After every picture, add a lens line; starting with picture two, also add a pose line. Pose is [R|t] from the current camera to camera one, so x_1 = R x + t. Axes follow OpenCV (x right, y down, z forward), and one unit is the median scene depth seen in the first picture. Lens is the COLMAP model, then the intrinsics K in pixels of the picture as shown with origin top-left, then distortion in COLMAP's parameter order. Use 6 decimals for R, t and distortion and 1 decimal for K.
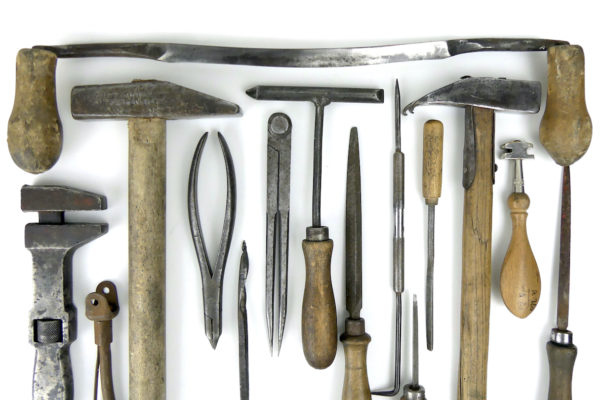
lens RADIAL K [[458.8, 0, 301.3], [0, 458.8, 201.8], [0, 0, 1]] dist [-0.033950, 0.012605]
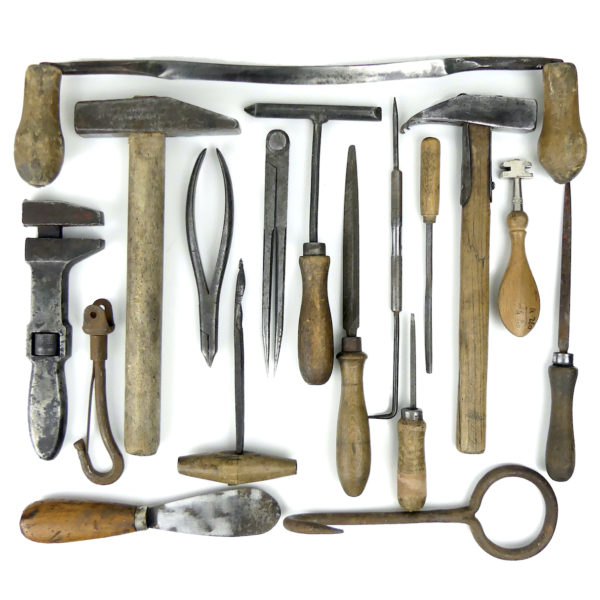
lens RADIAL K [[639.1, 0, 297.5], [0, 639.1, 297.0], [0, 0, 1]] dist [-0.041873, 0.000000]
pose [[0.999861, 0.007405, -0.014941, 0.020020], [-0.007649, 0.999837, -0.016347, 0.196482], [0.014818, 0.016459, 0.999755, -0.395593]]
